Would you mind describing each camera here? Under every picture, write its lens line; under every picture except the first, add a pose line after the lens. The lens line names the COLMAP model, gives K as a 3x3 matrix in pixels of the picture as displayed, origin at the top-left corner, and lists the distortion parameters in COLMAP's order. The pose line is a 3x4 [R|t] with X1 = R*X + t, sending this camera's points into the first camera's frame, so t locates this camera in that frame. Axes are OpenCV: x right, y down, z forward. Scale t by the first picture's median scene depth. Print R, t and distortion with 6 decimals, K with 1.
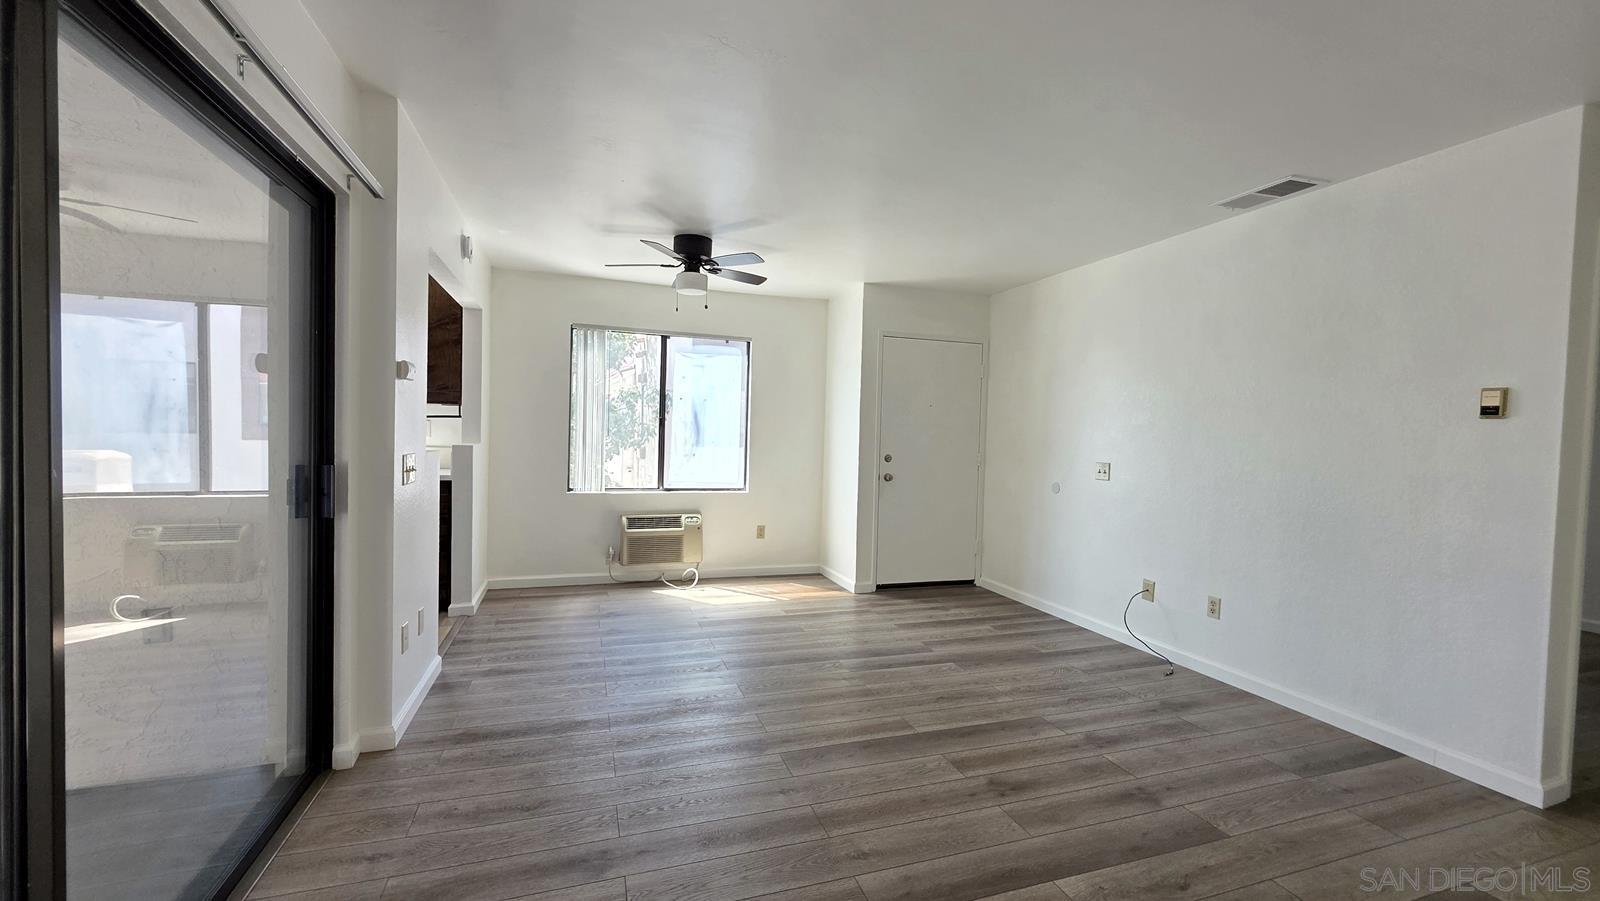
lens RADIAL K [[637.3, 0, 800.0], [0, 637.3, 450.5], [0, 0, 1]] dist [0.001921, -0.000144]
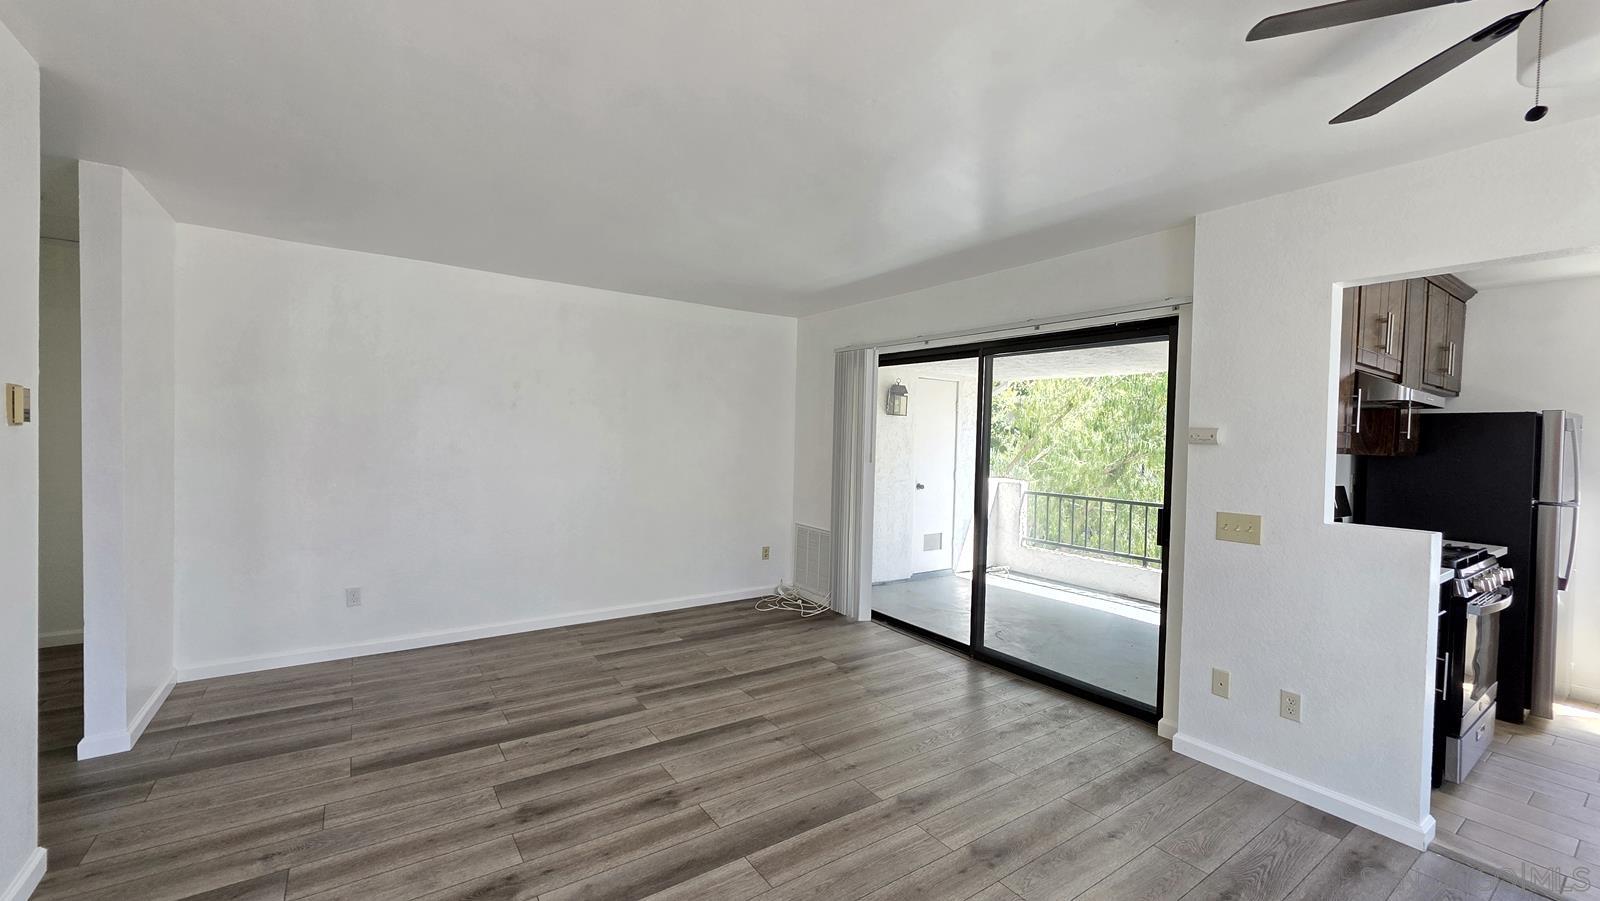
lens RADIAL K [[637.3, 0, 800.0], [0, 637.3, 450.5], [0, 0, 1]] dist [0.001921, -0.000144]
pose [[-0.959039, -0.047126, -0.279325, 0.313183], [-0.060366, 0.997415, 0.038981, -0.079837], [0.276766, 0.054246, -0.959405, 1.498982]]
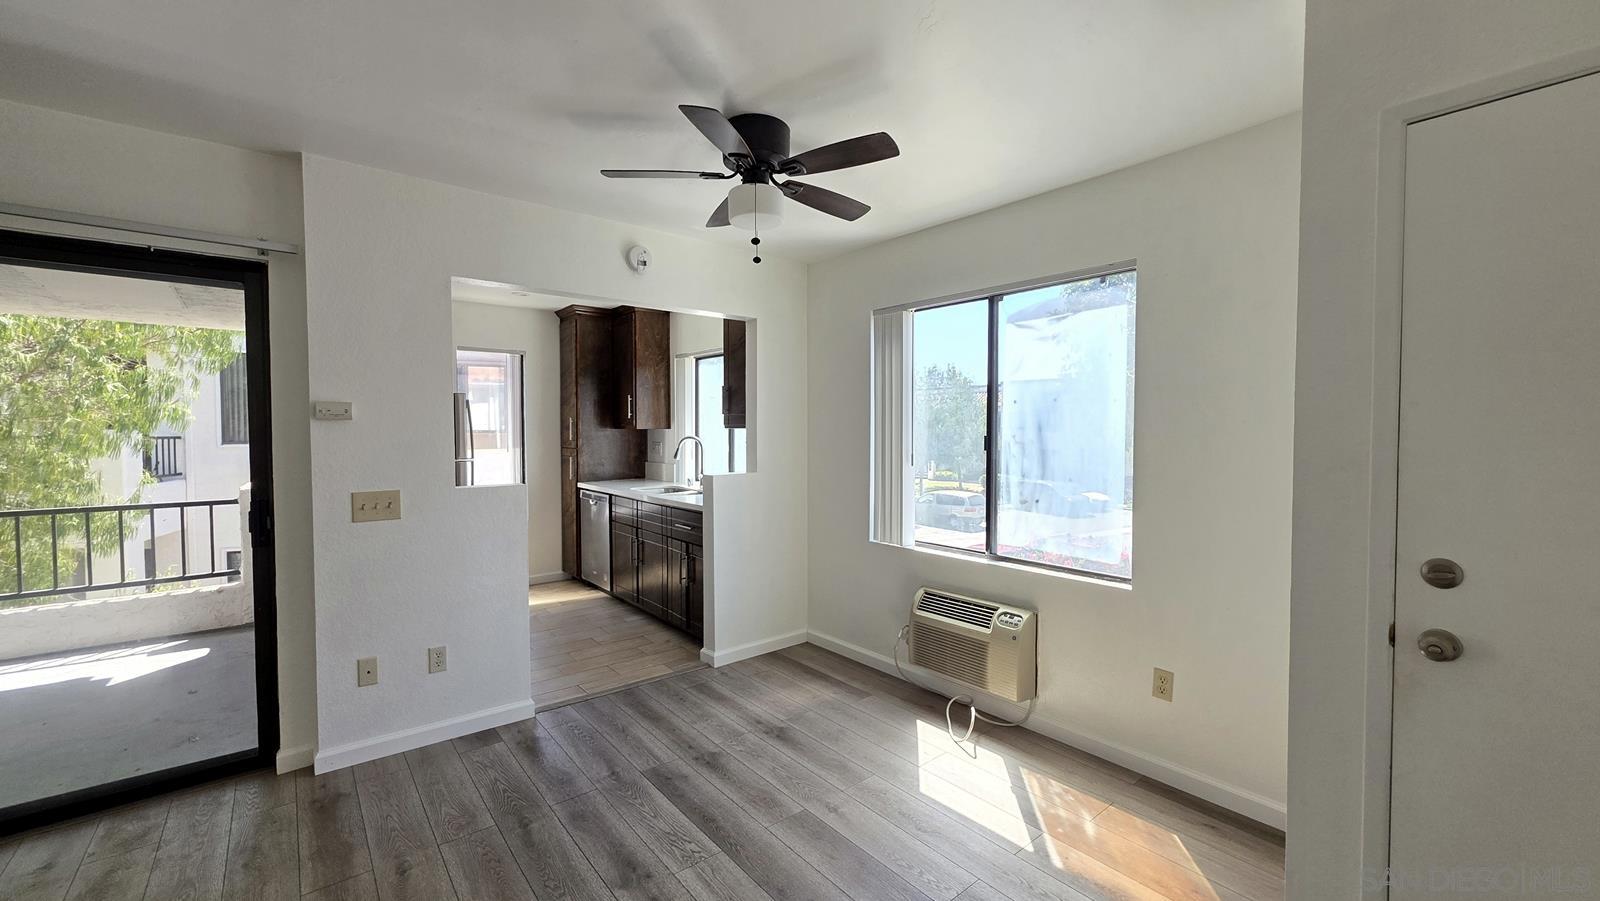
lens RADIAL K [[637.3, 0, 800.0], [0, 637.3, 450.5], [0, 0, 1]] dist [0.001921, -0.000144]
pose [[0.348942, 0.002188, -0.937142, 0.477135], [-0.014958, 0.999883, -0.003235, -0.055638], [0.937025, 0.015146, 0.348934, 1.063259]]
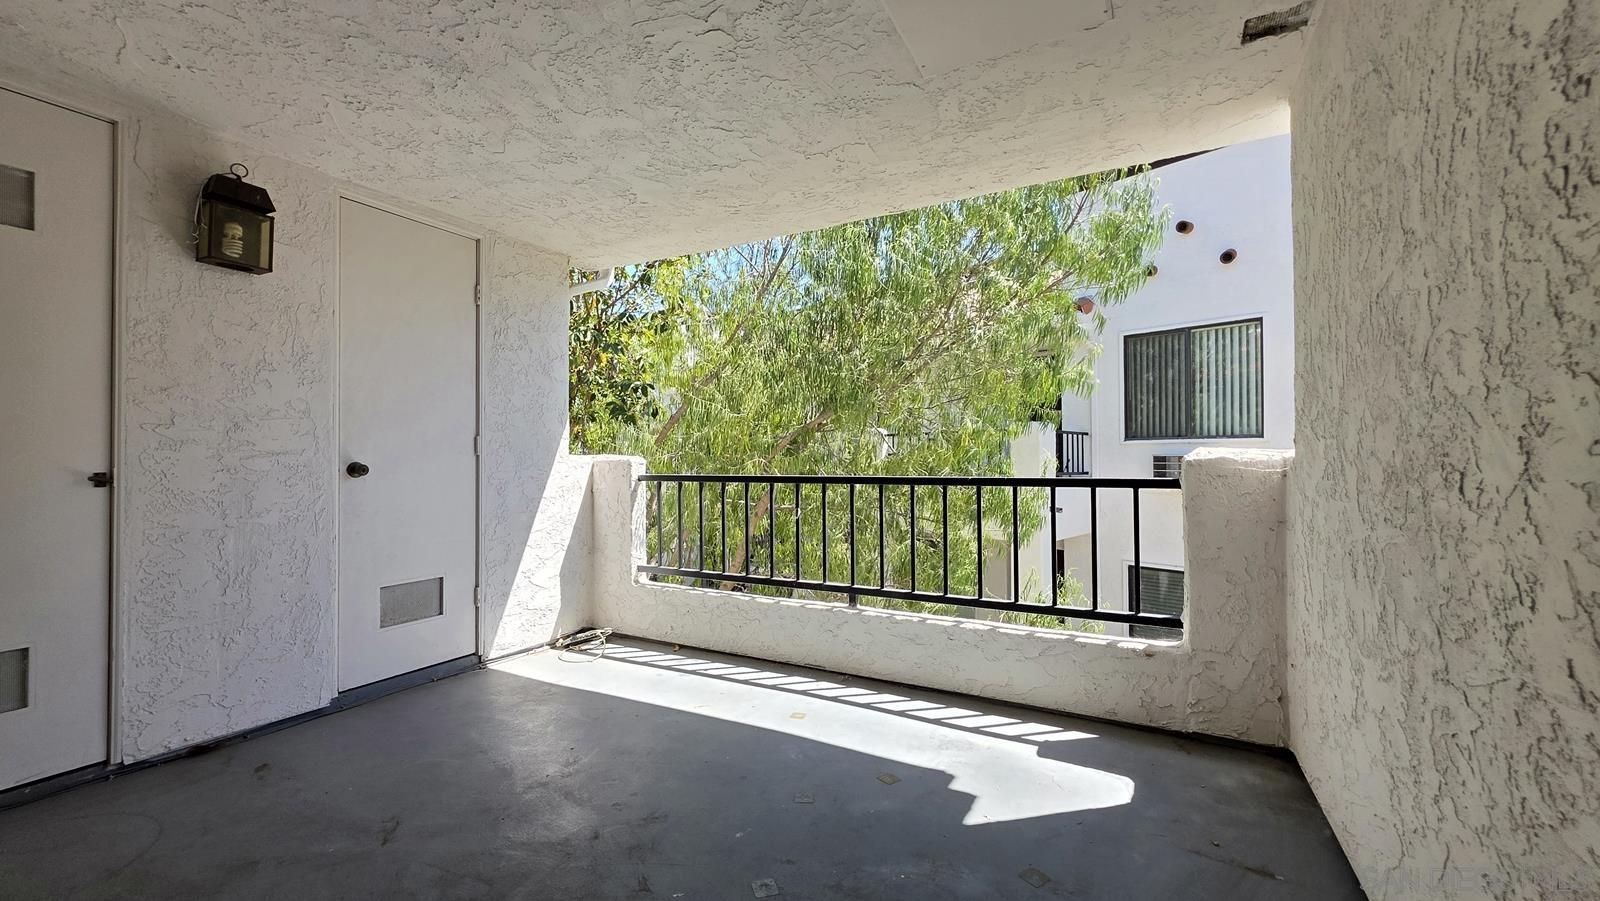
lens RADIAL K [[637.3, 0, 800.0], [0, 637.3, 450.5], [0, 0, 1]] dist [0.001921, -0.000144]
pose [[-0.741586, -0.033193, -0.670036, -0.525289], [-0.031228, 0.999401, -0.014947, 0.065510], [0.670131, 0.009840, -0.742178, 0.620450]]
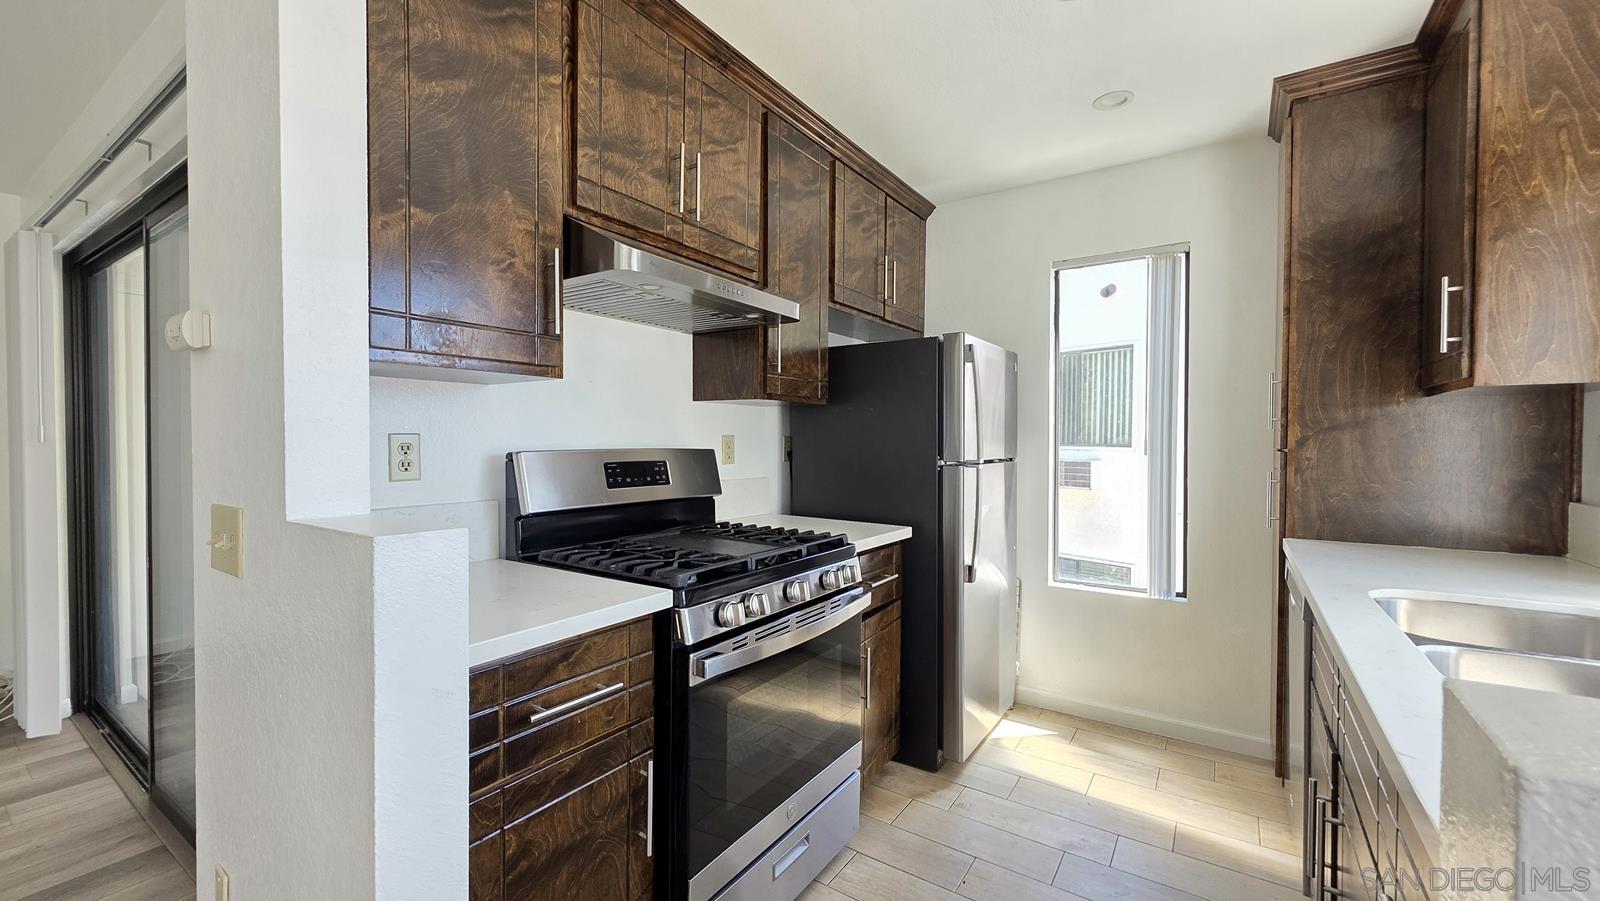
lens RADIAL K [[635.2, 0, 800.0], [0, 635.2, 450.5], [0, 0, 1]] dist [0.000731, 0.000088]
pose [[-0.797271, -0.021587, -0.603236, -0.552728], [-0.042427, 0.998893, 0.020329, -0.049285], [0.602129, 0.041801, -0.797304, 1.328625]]
